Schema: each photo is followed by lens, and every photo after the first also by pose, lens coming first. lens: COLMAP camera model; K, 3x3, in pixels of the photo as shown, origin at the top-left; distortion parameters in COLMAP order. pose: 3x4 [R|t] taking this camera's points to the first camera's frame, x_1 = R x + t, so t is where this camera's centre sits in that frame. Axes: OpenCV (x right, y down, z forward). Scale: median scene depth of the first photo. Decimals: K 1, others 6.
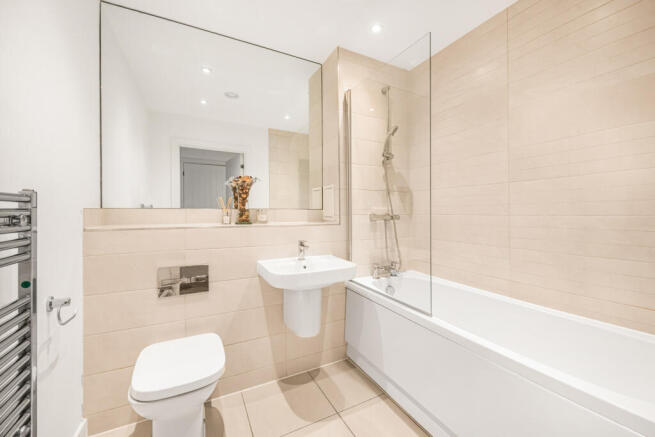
lens RADIAL K [[260.4, 0, 328.0], [0, 260.4, 215.0], [0, 0, 1]] dist [0.000624, -0.000131]
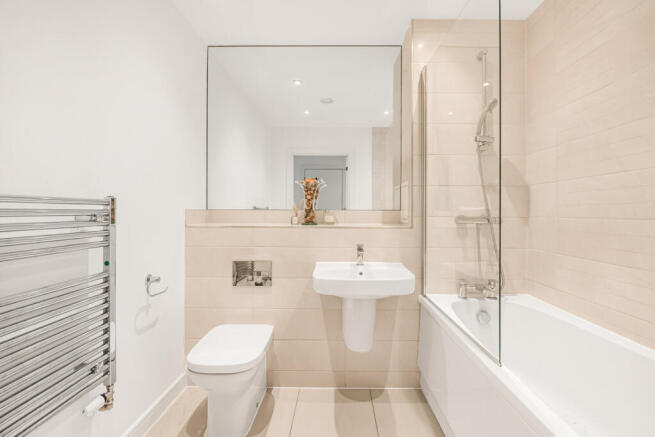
lens RADIAL K [[265.4, 0, 328.5], [0, 265.4, 215.7], [0, 0, 1]] dist [-0.001718, -0.000312]
pose [[0.881337, 0.007257, -0.472433, 0.217549], [-0.008888, 0.999960, -0.001221, 0.000121], [0.472405, 0.005275, 0.881366, 0.111713]]
